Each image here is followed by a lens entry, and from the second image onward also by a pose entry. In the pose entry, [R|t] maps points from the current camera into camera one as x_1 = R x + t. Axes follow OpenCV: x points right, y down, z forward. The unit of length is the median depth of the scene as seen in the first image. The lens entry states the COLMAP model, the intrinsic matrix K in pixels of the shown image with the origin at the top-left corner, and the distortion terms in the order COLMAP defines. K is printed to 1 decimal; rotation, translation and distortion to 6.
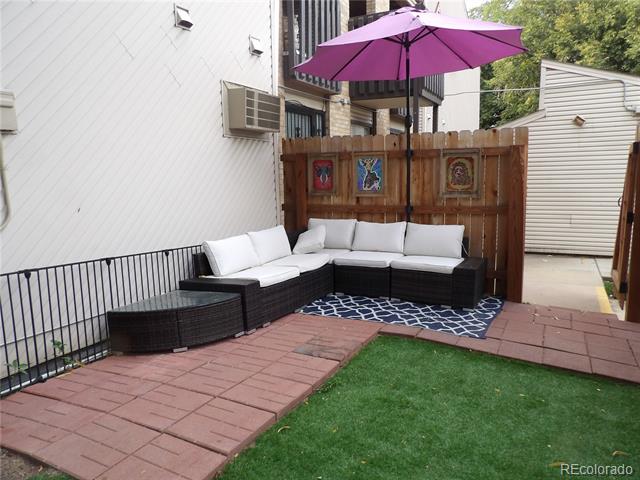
lens RADIAL K [[458.2, 0, 322.5], [0, 458.2, 244.2], [0, 0, 1]] dist [-0.006830, 0.006086]
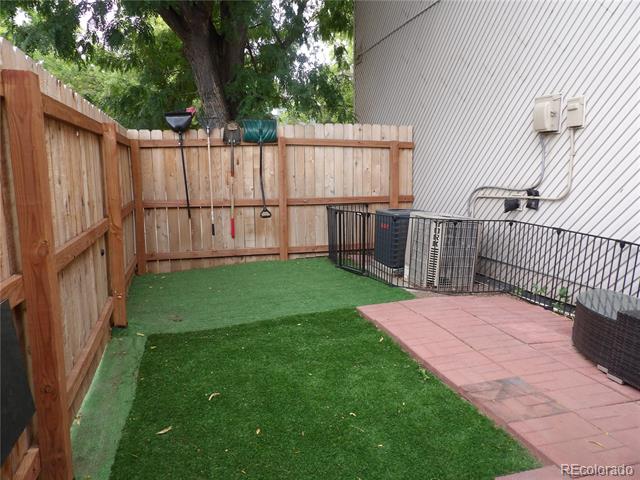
lens RADIAL K [[458.2, 0, 317.4], [0, 458.2, 239.9], [0, 0, 1]] dist [-0.006830, 0.006086]
pose [[-0.725341, 0.124147, -0.677102, 0.785609], [-0.081570, 0.961174, 0.263613, -0.205657], [0.683540, 0.246440, -0.687052, 1.385355]]
